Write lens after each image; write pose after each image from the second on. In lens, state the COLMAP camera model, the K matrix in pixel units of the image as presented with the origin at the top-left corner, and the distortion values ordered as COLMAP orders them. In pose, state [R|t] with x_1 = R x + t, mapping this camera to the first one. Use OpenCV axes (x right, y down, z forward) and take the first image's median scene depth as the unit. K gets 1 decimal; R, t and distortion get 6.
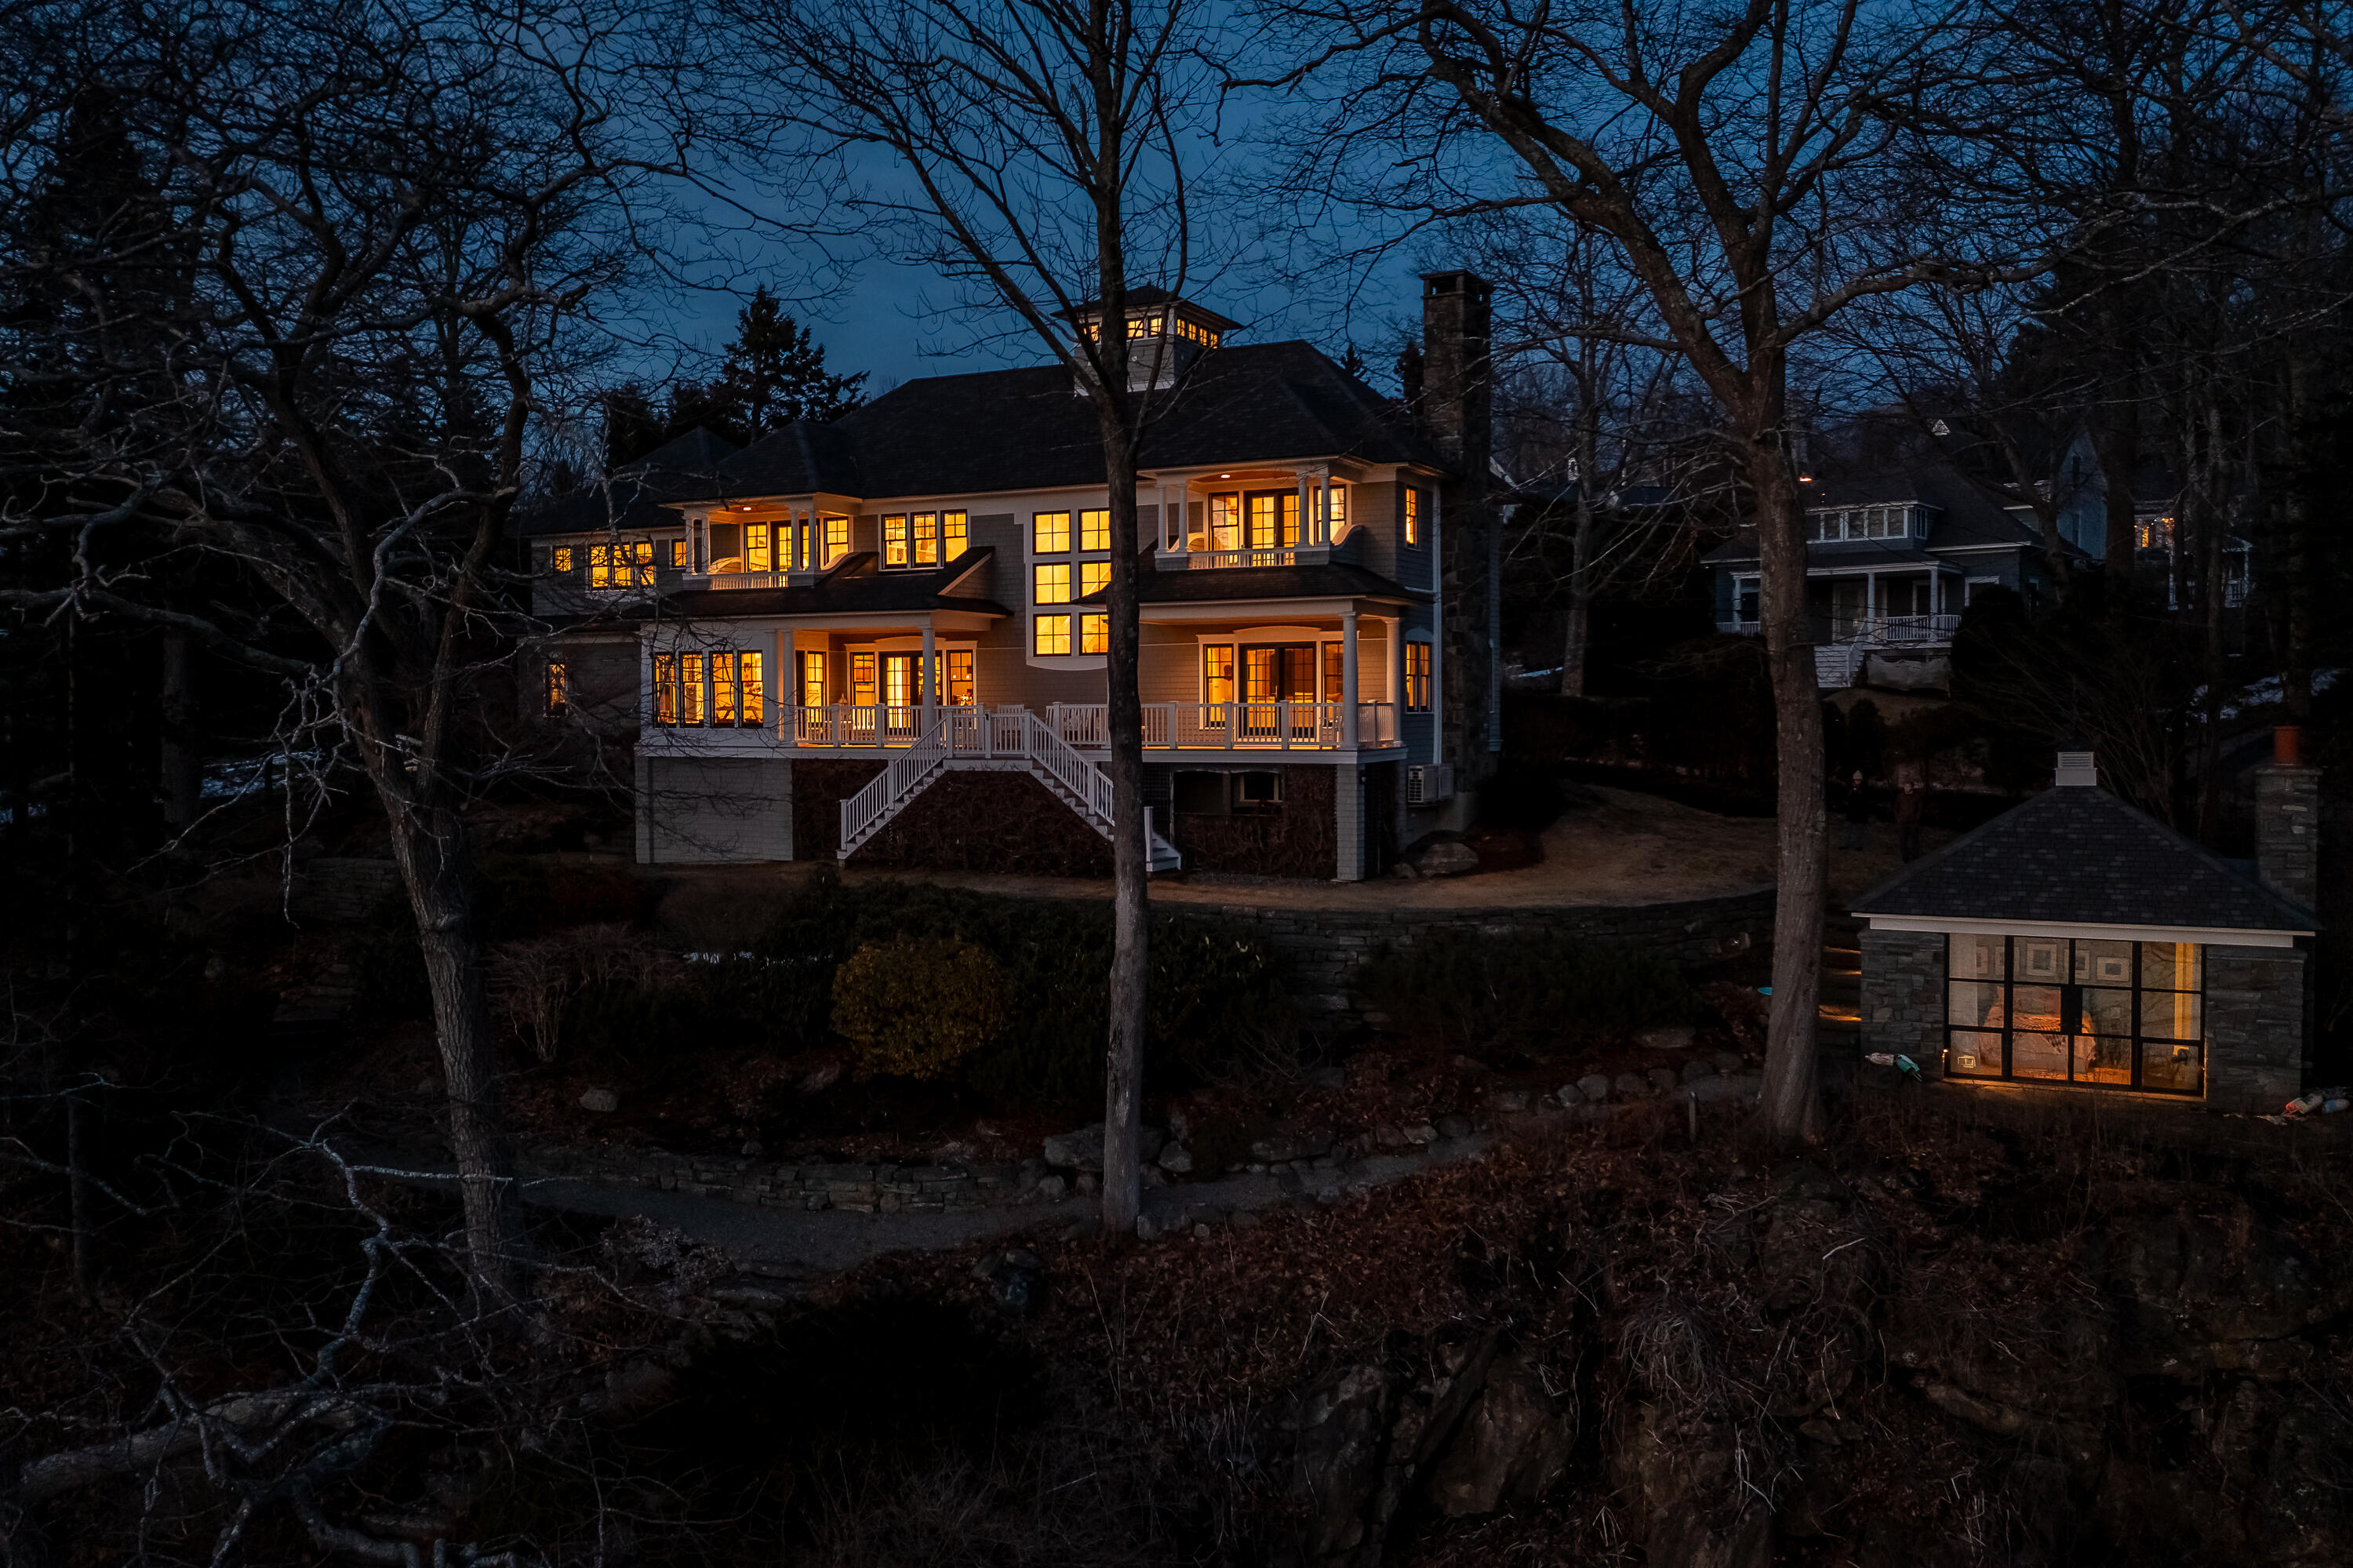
lens RADIAL K [[1871.4, 0, 1172.9], [0, 1871.4, 775.1], [0, 0, 1]] dist [-0.017681, 0.002611]
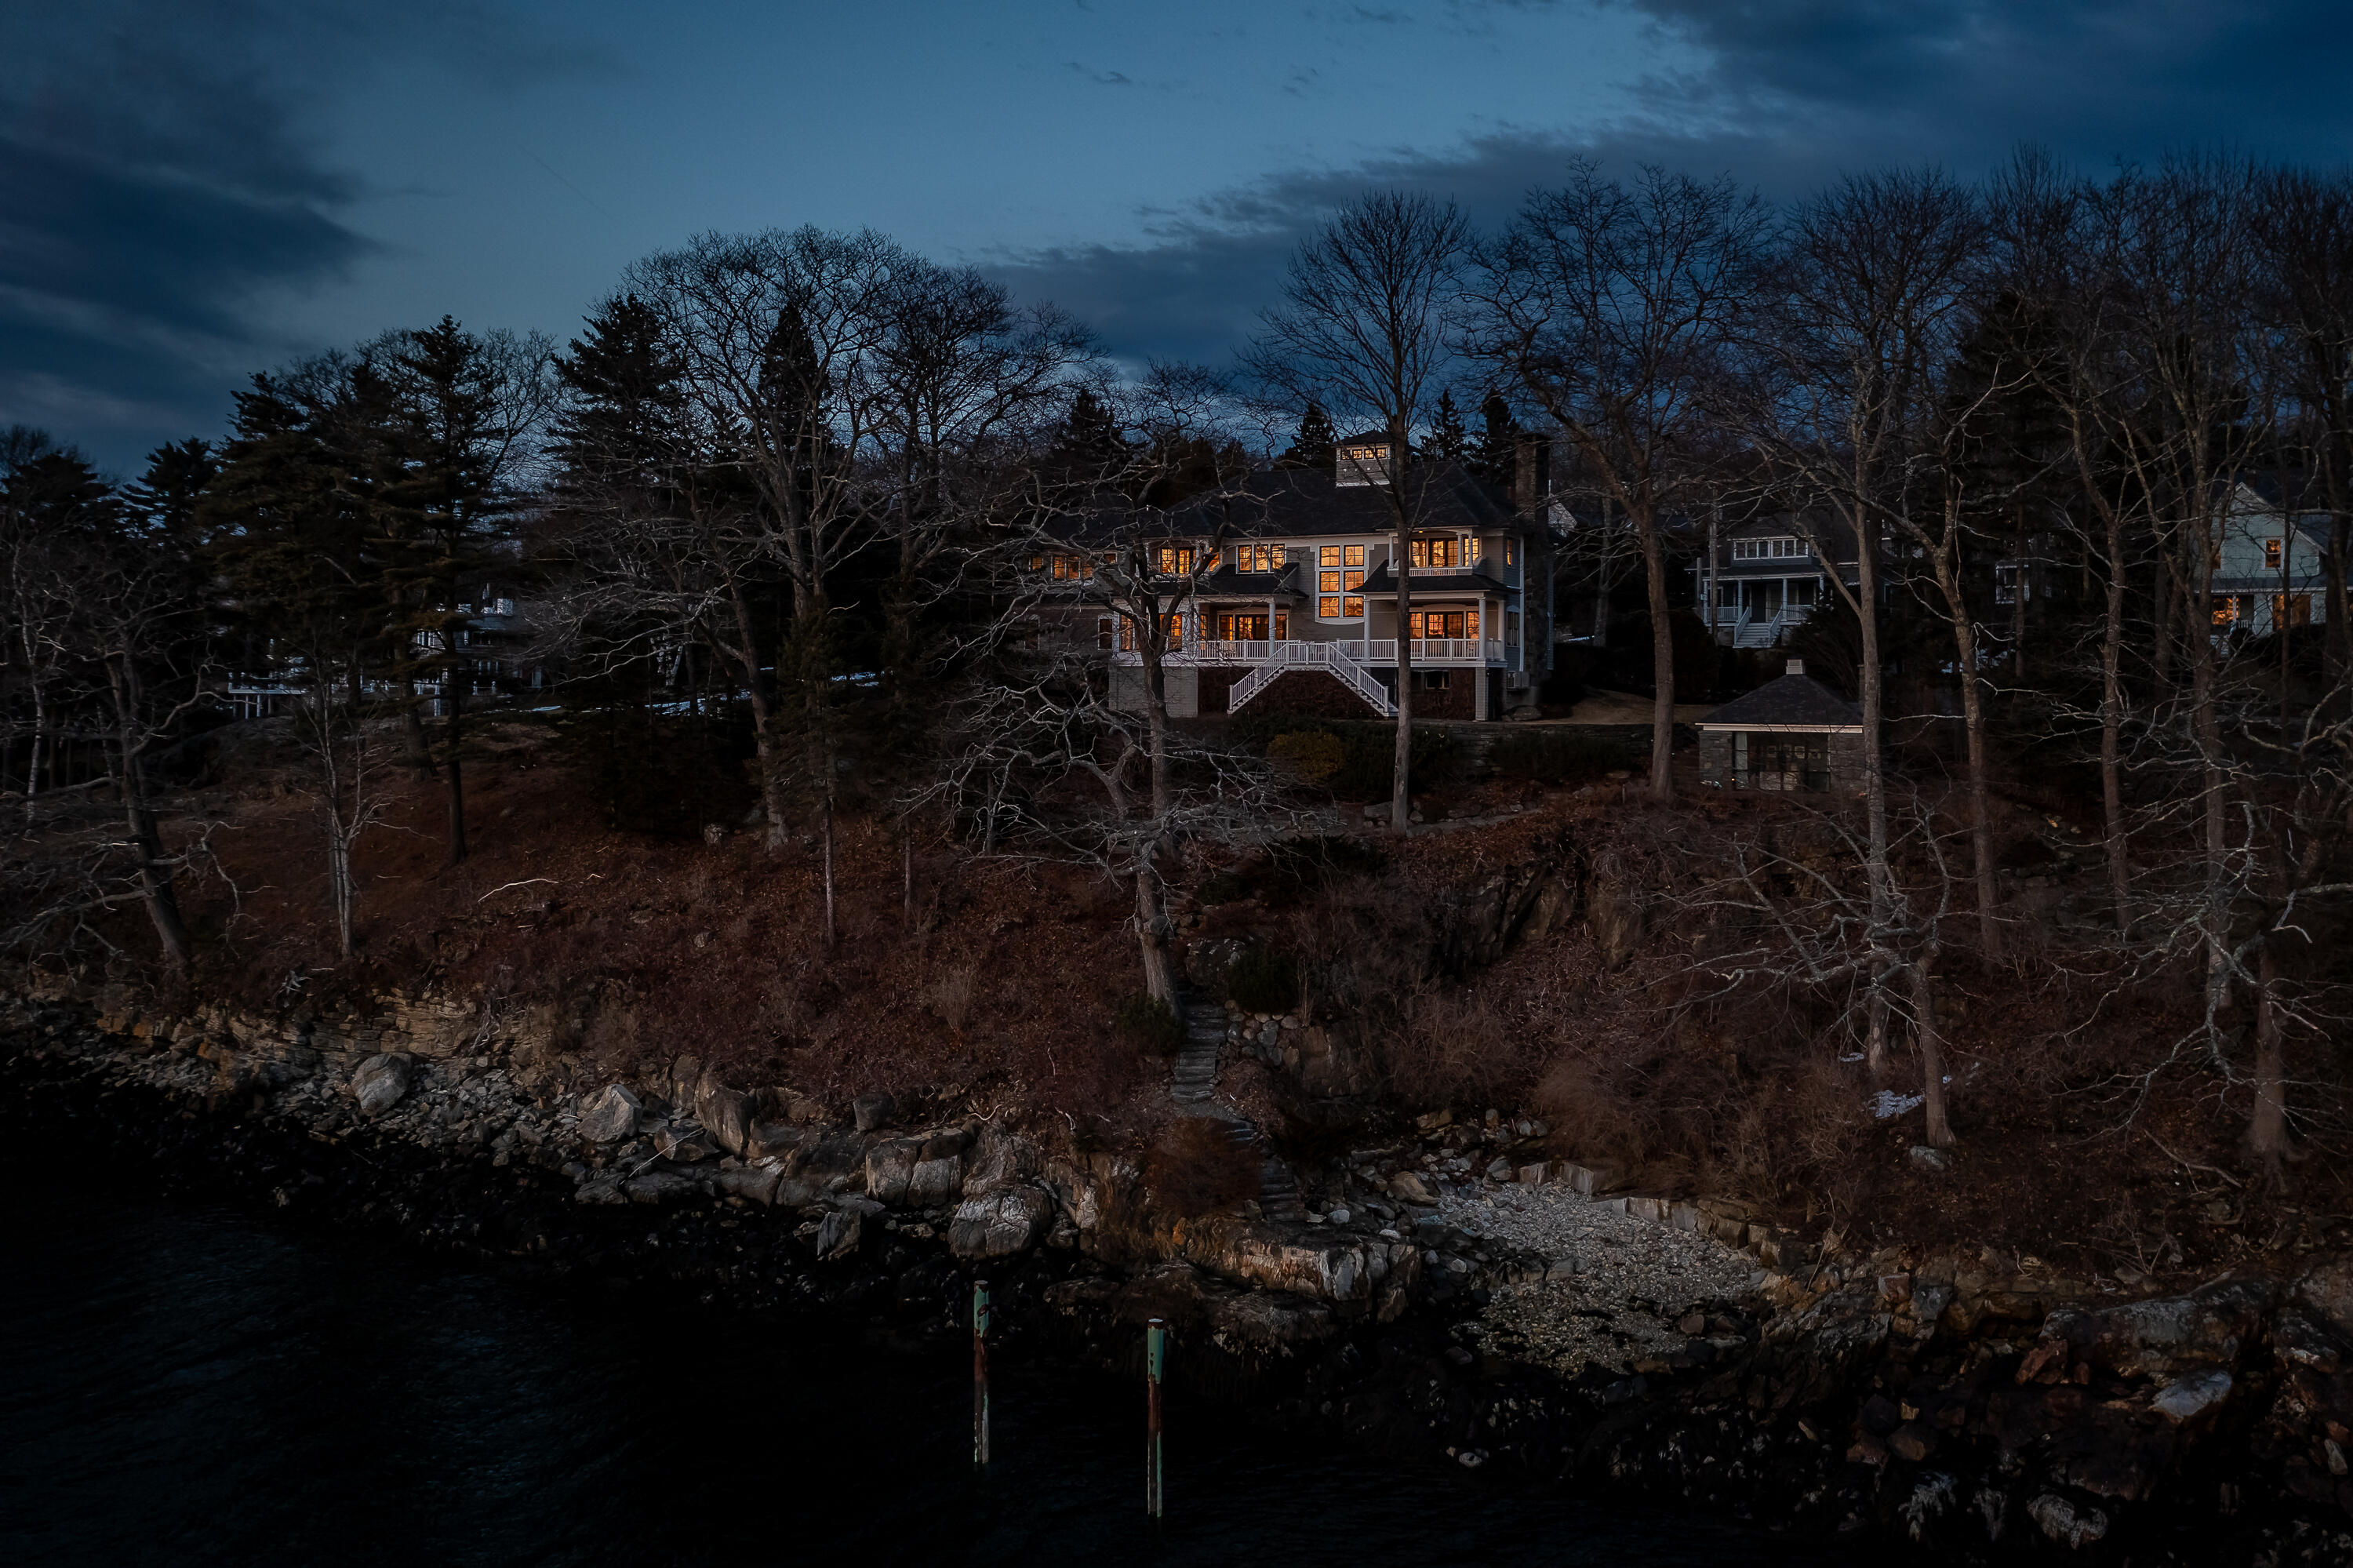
lens RADIAL K [[1904.1, 0, 1175.8], [0, 1904.1, 677.9], [0, 0, 1]] dist [-0.010823, 0.003011]
pose [[0.999433, 0.013310, -0.030943, -0.174534], [-0.014711, 0.998857, -0.045472, 0.102209], [0.030303, 0.045902, 0.998486, -1.105776]]
